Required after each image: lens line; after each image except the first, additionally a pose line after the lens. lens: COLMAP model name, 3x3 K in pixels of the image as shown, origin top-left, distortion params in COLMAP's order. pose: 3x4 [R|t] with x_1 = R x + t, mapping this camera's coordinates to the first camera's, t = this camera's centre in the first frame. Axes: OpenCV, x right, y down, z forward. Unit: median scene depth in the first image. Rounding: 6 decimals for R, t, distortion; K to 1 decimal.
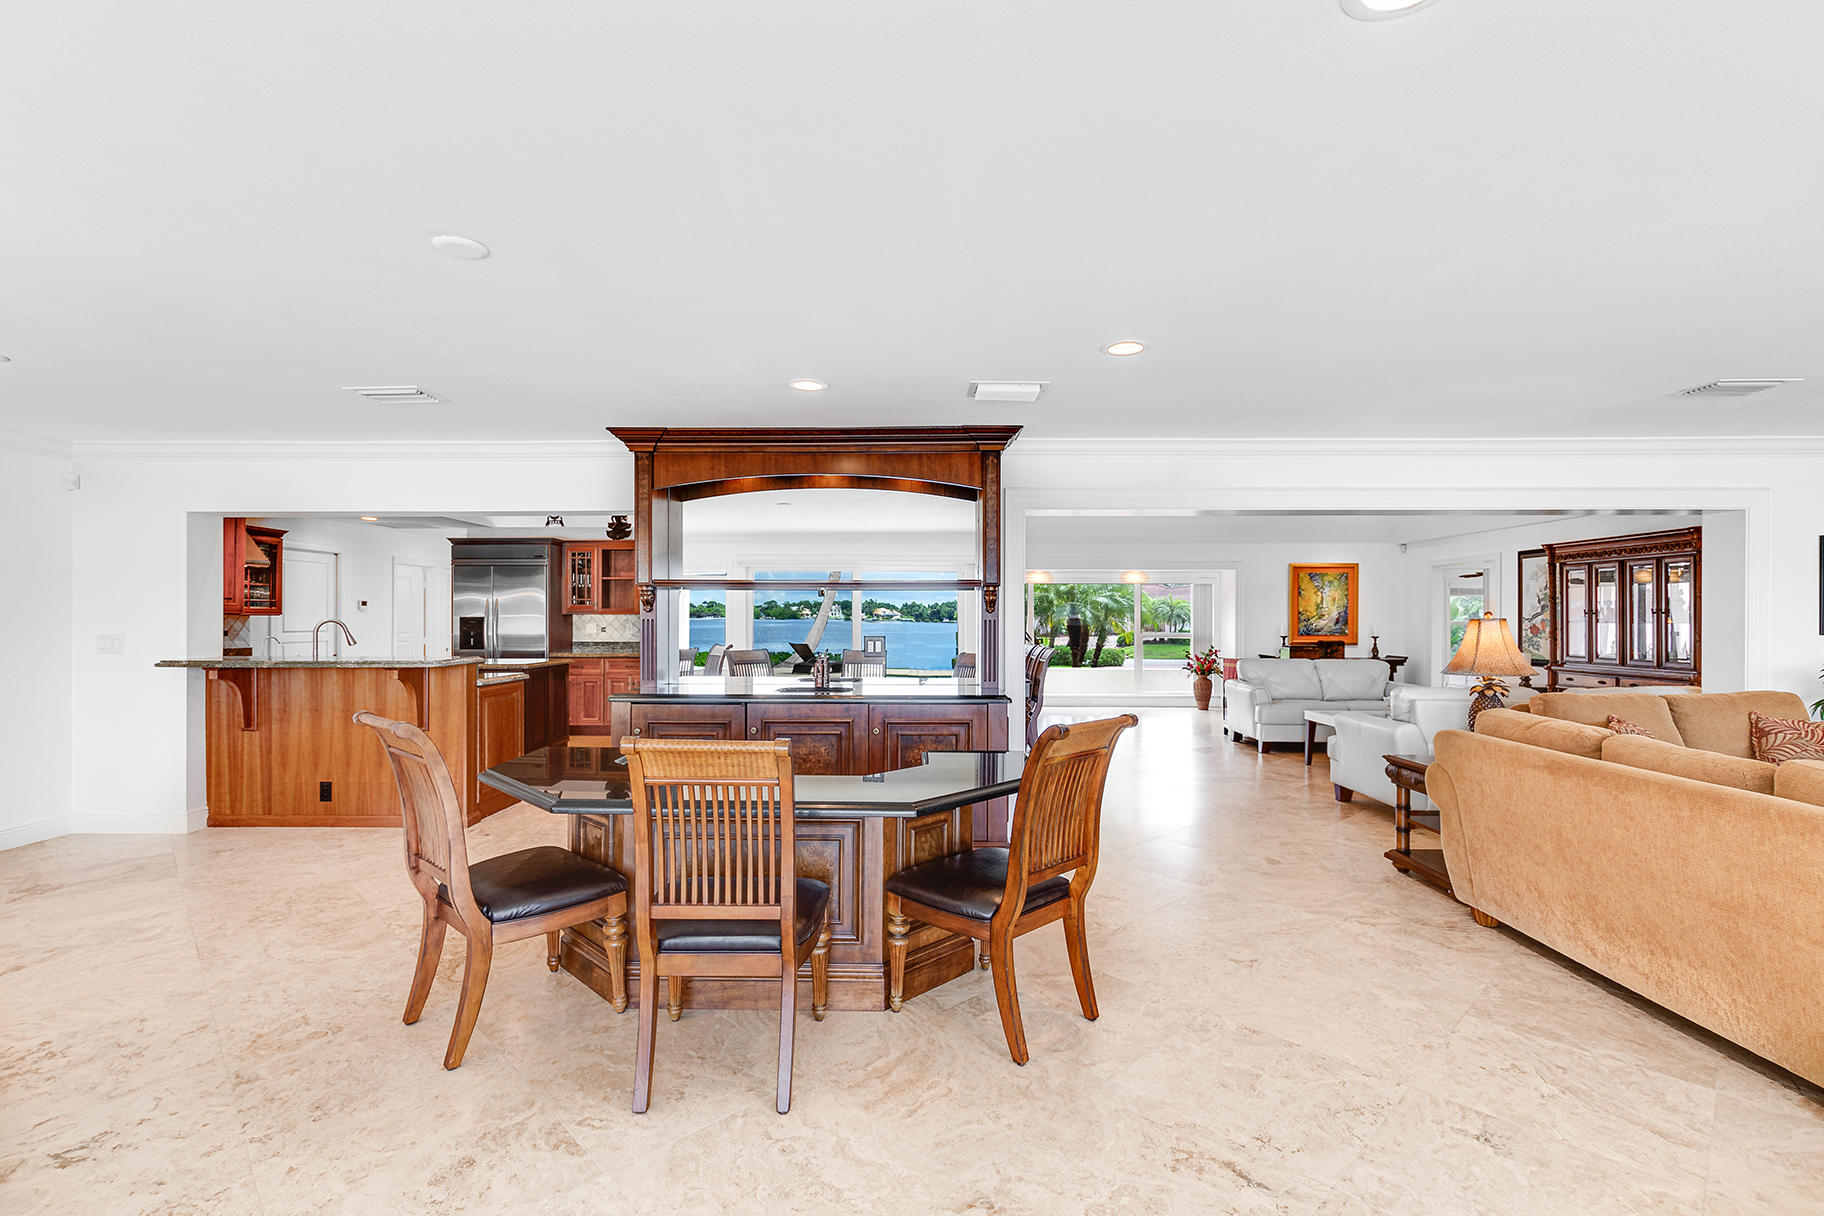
lens RADIAL K [[828.7, 0, 902.2], [0, 828.7, 612.8], [0, 0, 1]] dist [0.002435, -0.000712]
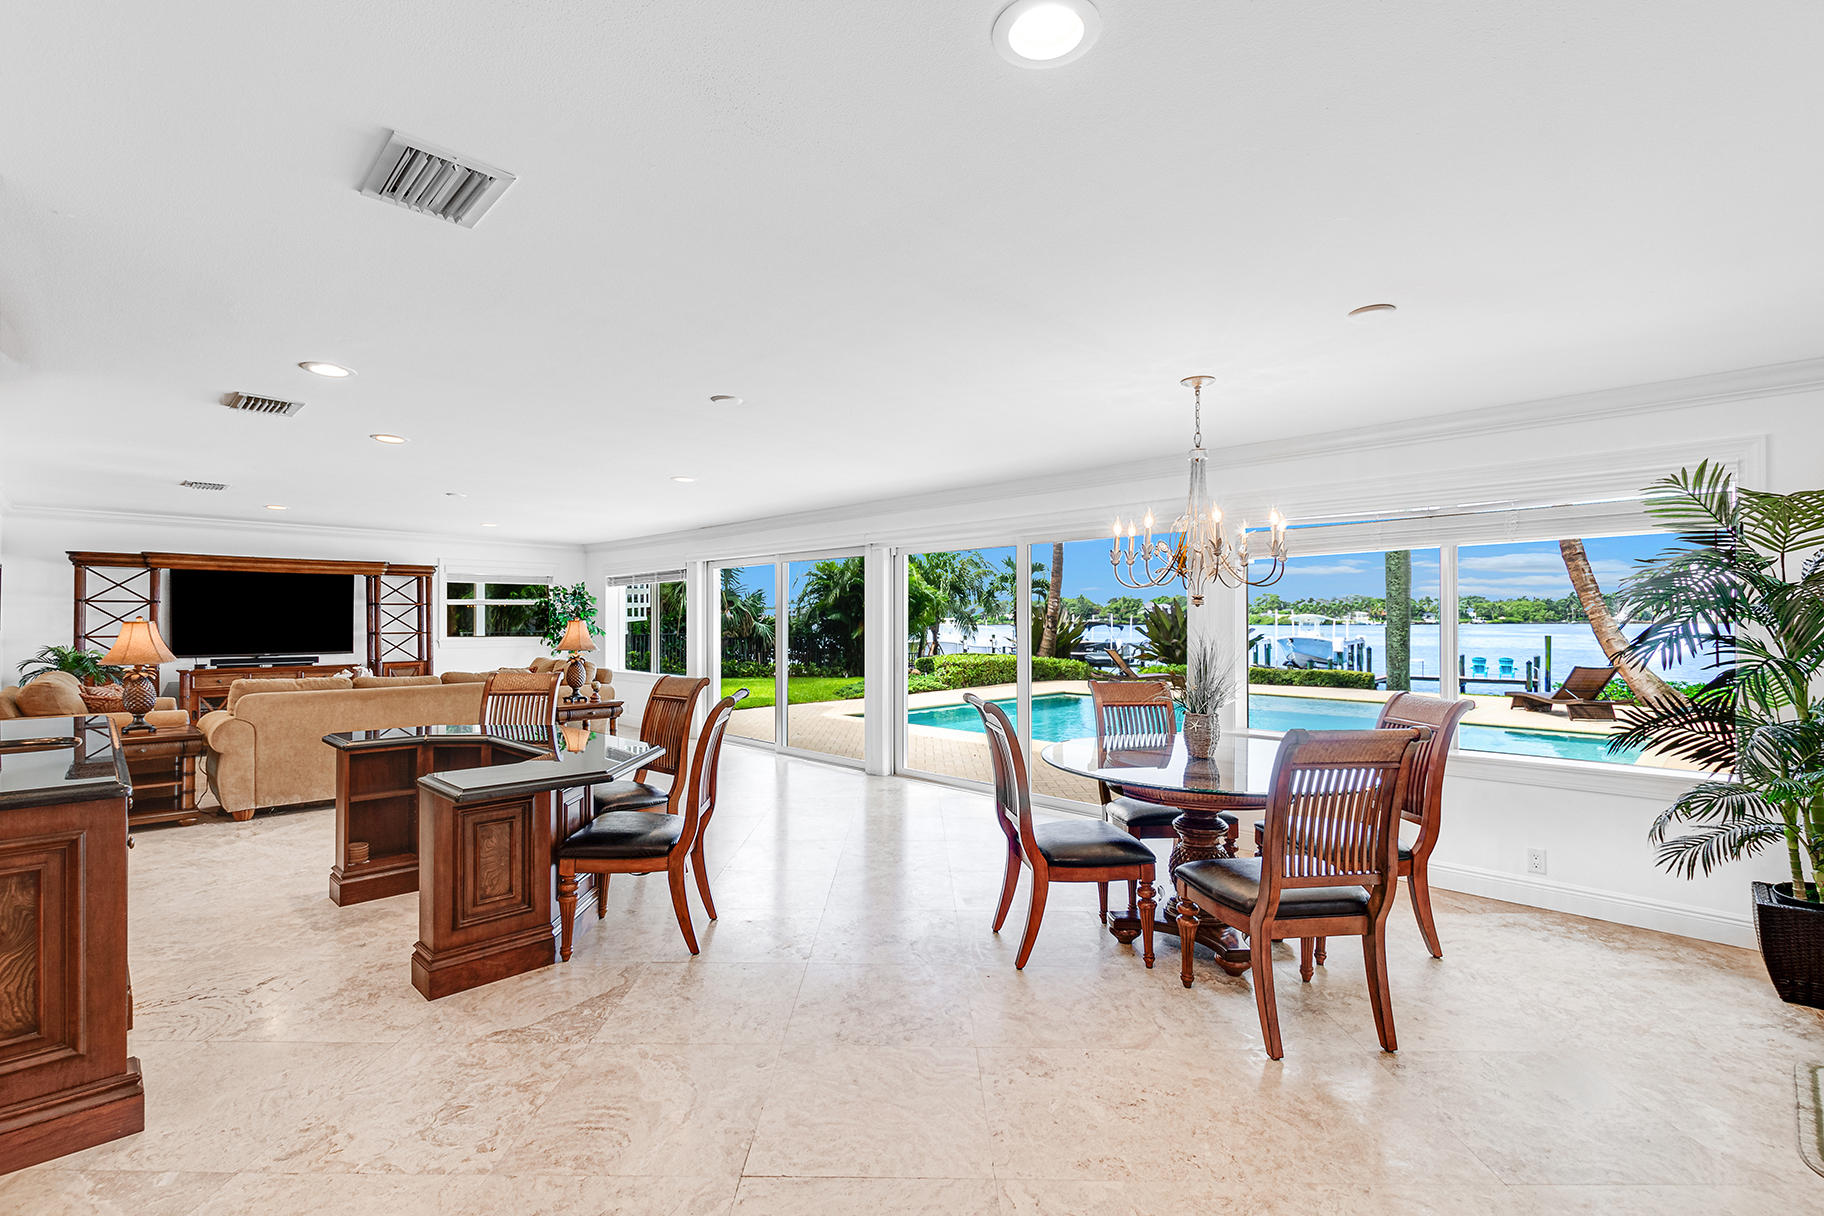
lens RADIAL K [[828.7, 0, 902.4], [0, 828.7, 615.8], [0, 0, 1]] dist [0.002435, -0.000712]
pose [[-0.717013, 0.000158, 0.697060, -0.490993], [-0.004267, 0.999980, -0.004615, -0.000074], [-0.697047, -0.006283, -0.716998, 0.491167]]
